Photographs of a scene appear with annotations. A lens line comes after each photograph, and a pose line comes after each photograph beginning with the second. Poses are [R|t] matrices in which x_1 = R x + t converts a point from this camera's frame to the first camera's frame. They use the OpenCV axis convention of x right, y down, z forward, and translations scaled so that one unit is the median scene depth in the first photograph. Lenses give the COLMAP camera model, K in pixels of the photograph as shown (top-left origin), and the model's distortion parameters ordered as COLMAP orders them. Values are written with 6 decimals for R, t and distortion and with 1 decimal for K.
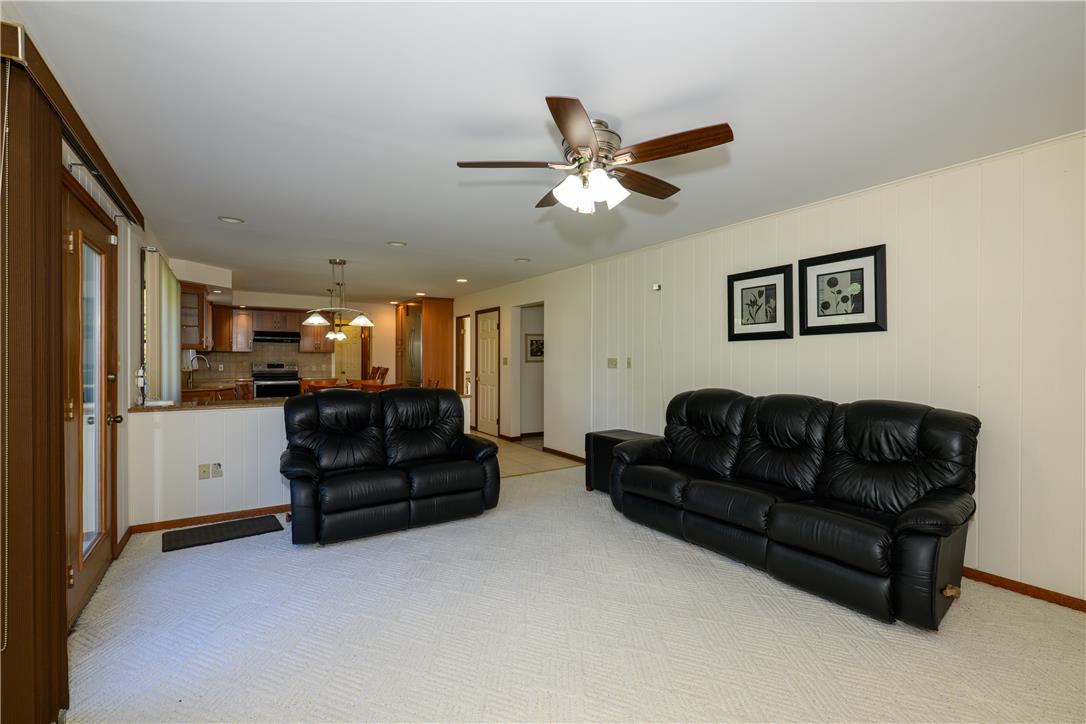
lens RADIAL K [[455.6, 0, 544.2], [0, 455.6, 374.8], [0, 0, 1]] dist [-0.000631, 0.000032]
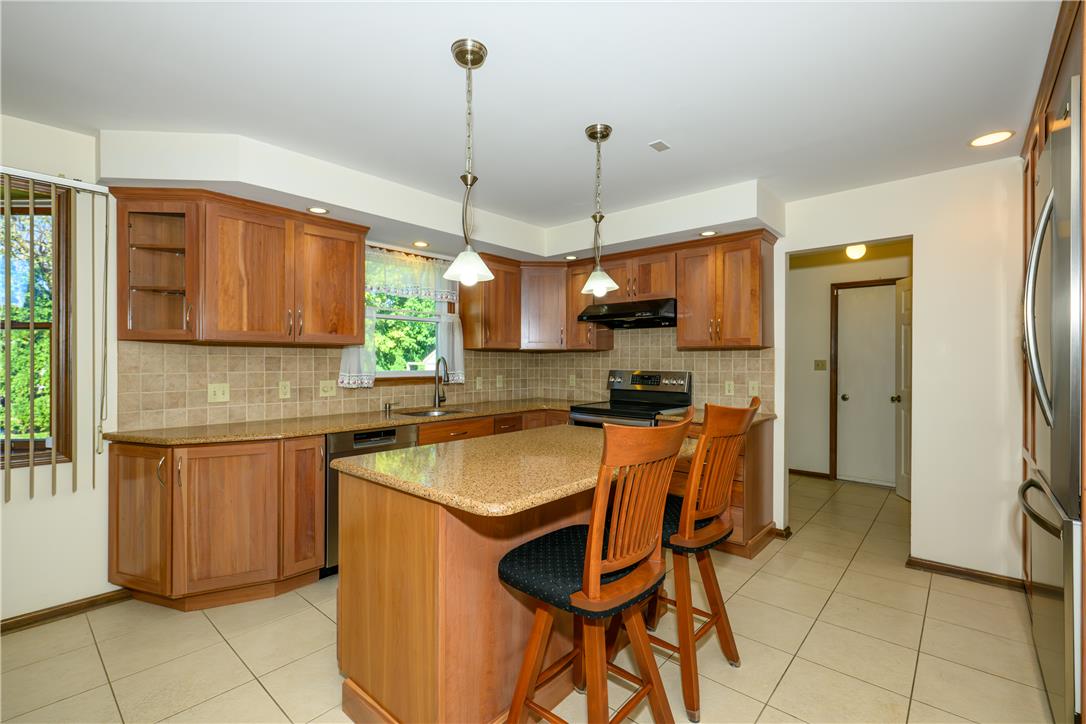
lens RADIAL K [[489.3, 0, 543.9], [0, 489.3, 363.7], [0, 0, 1]] dist [0.000859, 0.000166]
pose [[0.245661, -0.006797, -0.969332, -0.151598], [-0.017932, 0.999772, -0.011555, -0.027680], [0.969190, 0.020220, 0.245484, 0.791736]]
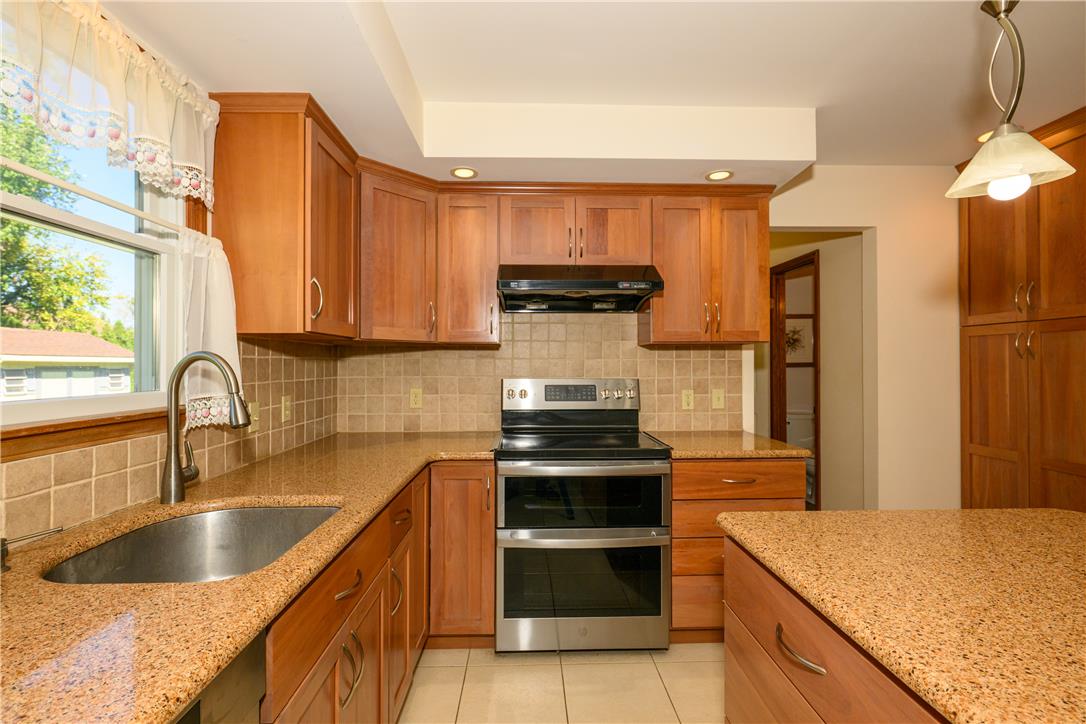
lens RADIAL K [[481.4, 0, 541.7], [0, 481.4, 361.1], [0, 0, 1]] dist [-0.000264, 0.000544]
pose [[0.840924, -0.019044, -0.540818, -0.445530], [0.003172, 0.999537, -0.030264, -0.029946], [0.541144, 0.023734, 0.840595, 0.741617]]
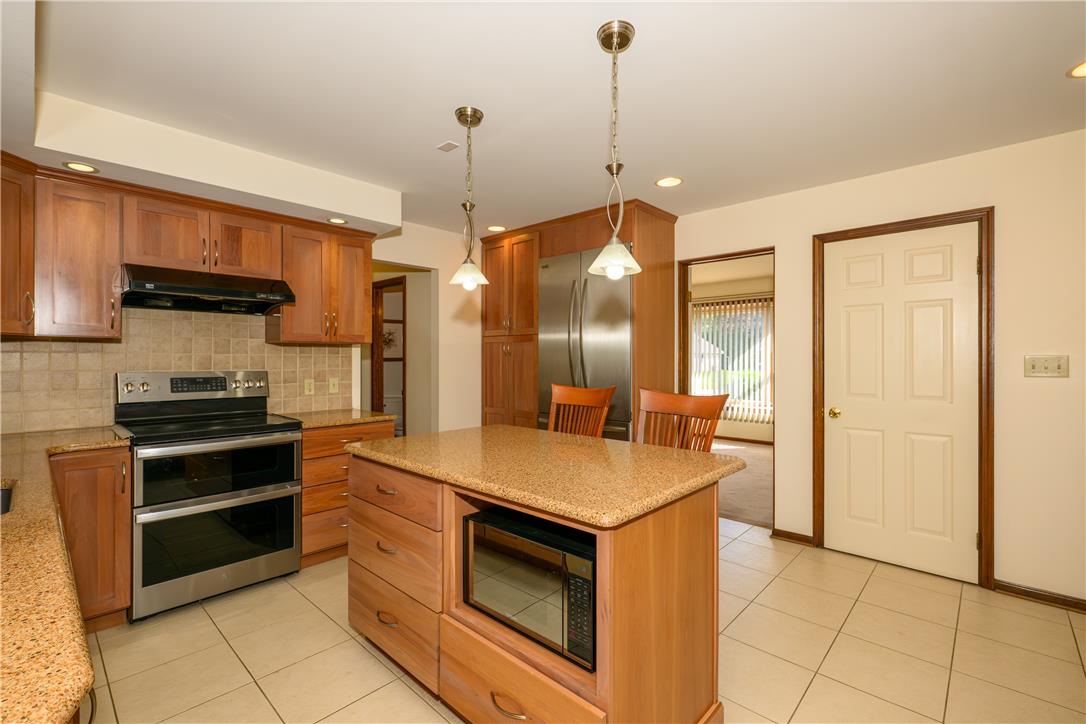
lens RADIAL K [[481.4, 0, 541.7], [0, 481.4, 361.1], [0, 0, 1]] dist [-0.000264, 0.000544]
pose [[0.977087, -0.013661, 0.212402, -0.432647], [0.016237, 0.999814, -0.010392, -0.028029], [-0.212221, 0.013603, 0.977127, 0.628527]]
